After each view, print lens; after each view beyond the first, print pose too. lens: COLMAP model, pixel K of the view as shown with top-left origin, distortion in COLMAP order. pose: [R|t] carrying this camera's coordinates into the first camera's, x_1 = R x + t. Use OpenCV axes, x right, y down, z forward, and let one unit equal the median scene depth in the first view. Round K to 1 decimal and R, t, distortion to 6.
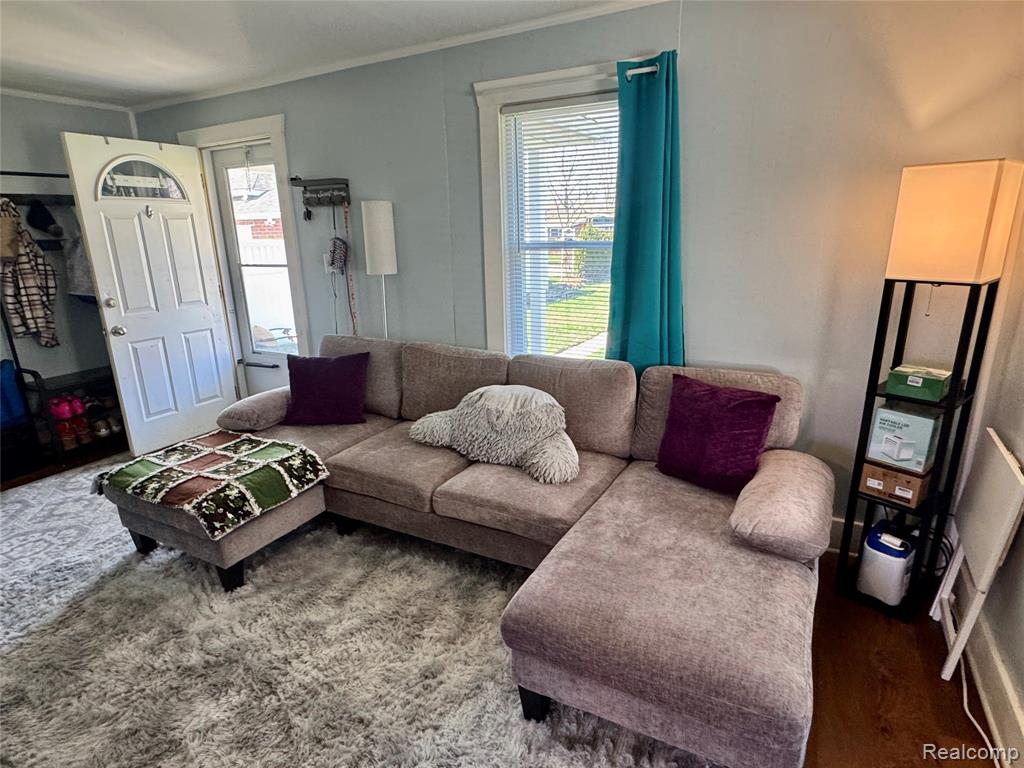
lens RADIAL K [[560.0, 0, 508.5], [0, 560.0, 386.2], [0, 0, 1]] dist [-0.005099, 0.003357]
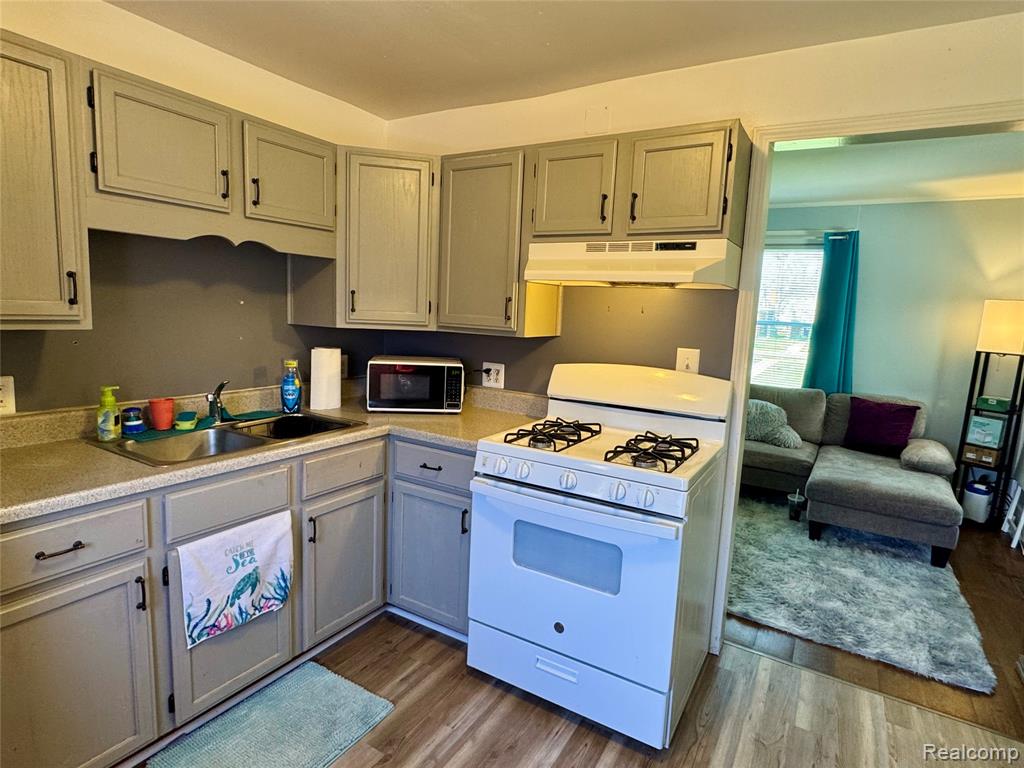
lens RADIAL K [[560.0, 0, 510.0], [0, 560.0, 385.0], [0, 0, 1]] dist [-0.005099, 0.003357]
pose [[0.996299, 0.077426, -0.037324, -0.878766], [-0.081586, 0.988516, -0.127203, 0.310448], [0.027046, 0.129777, 0.991174, -0.988950]]
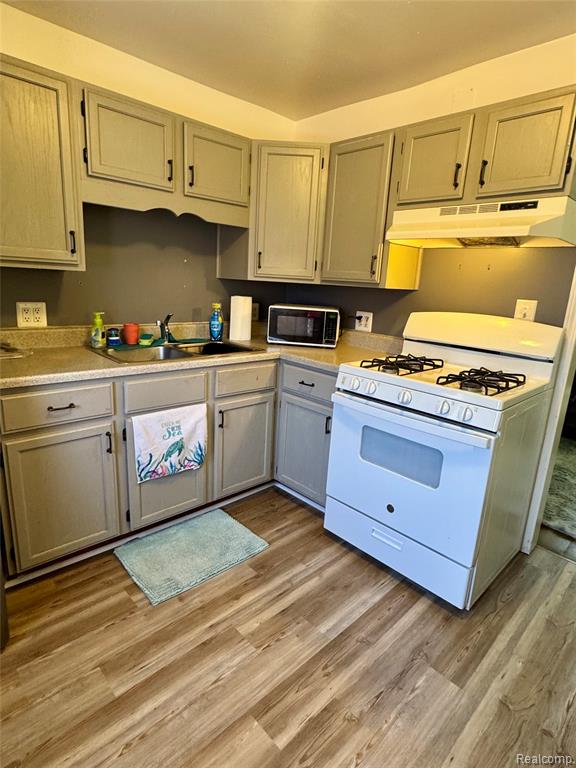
lens RADIAL K [[420.0, 0, 289.8], [0, 420.0, 384.0], [0, 0, 1]] dist [-0.005099, 0.003357]
pose [[0.948581, 0.152331, -0.277468, -0.713188], [-0.159963, 0.987111, -0.004939, 0.400198], [0.273140, 0.049070, 0.960722, -0.944709]]
